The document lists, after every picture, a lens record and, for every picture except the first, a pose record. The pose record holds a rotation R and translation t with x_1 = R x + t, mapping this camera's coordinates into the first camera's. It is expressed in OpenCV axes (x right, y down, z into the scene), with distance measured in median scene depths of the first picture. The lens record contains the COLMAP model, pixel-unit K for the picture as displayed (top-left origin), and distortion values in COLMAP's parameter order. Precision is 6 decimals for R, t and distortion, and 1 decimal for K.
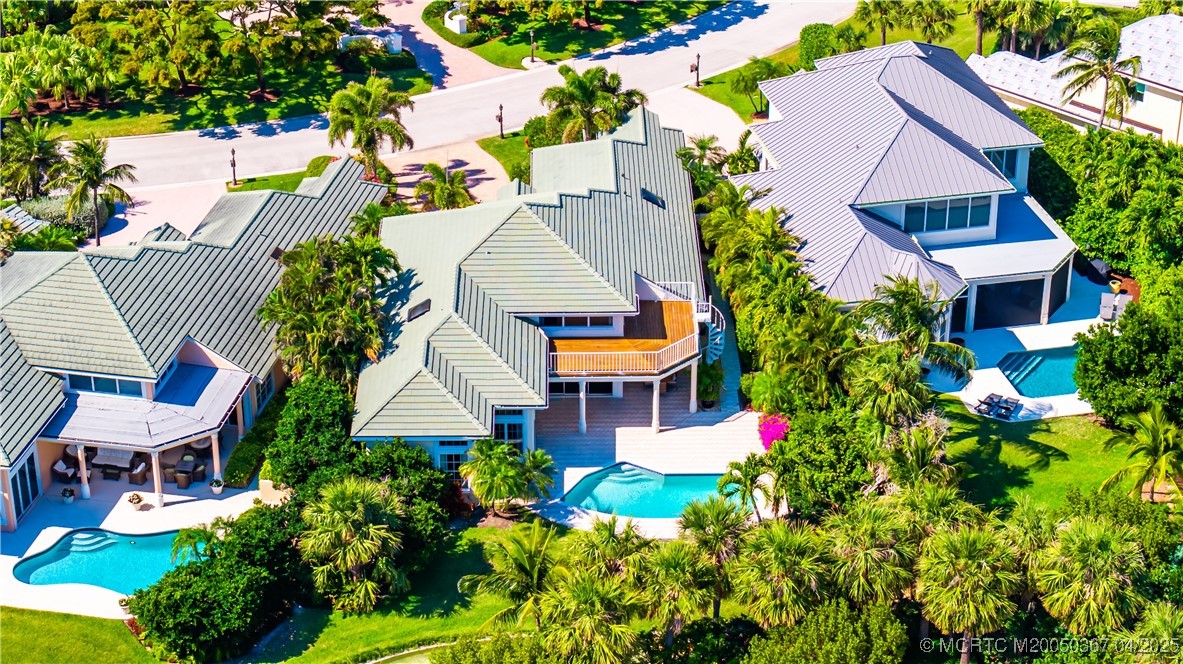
lens RADIAL K [[2455.1, 0, 592.1], [0, 2455.1, 331.8], [0, 0, 1]] dist [-0.086860, 0.000000]
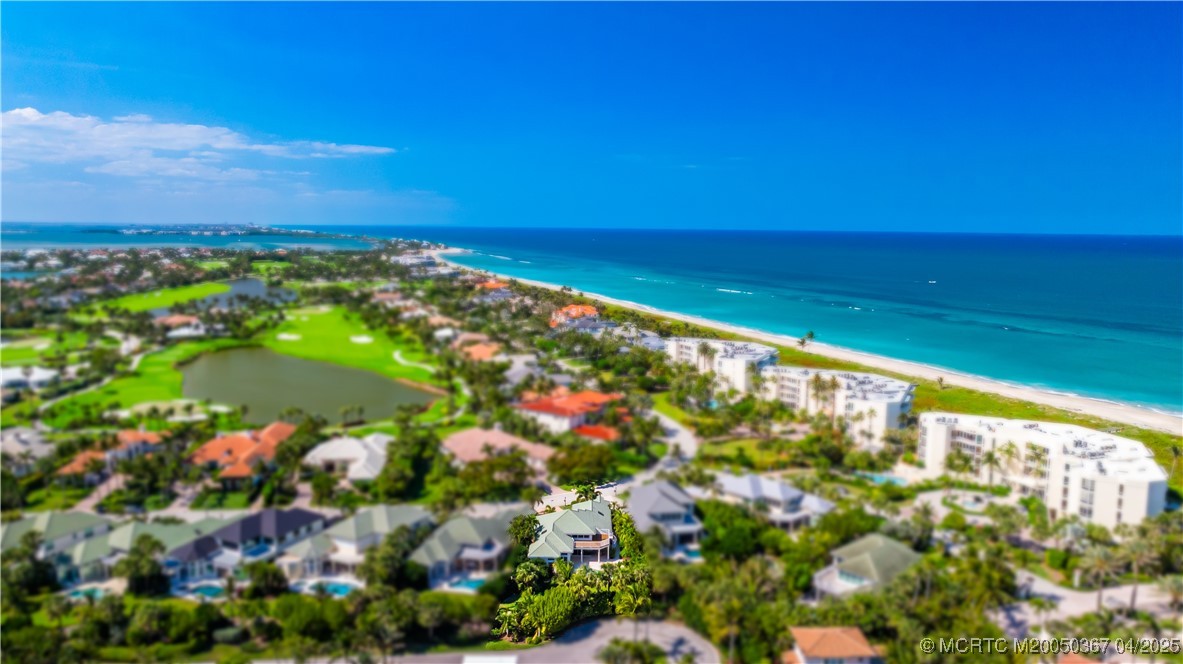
lens RADIAL K [[835.5, 0, 591.5], [0, 835.5, 333.0], [0, 0, 1]] dist [0.000359, 0.000014]
pose [[0.999732, 0.017566, -0.015073, 0.028128], [-0.021679, 0.938770, -0.343860, 0.165432], [0.008110, 0.344095, 0.938900, -0.488298]]
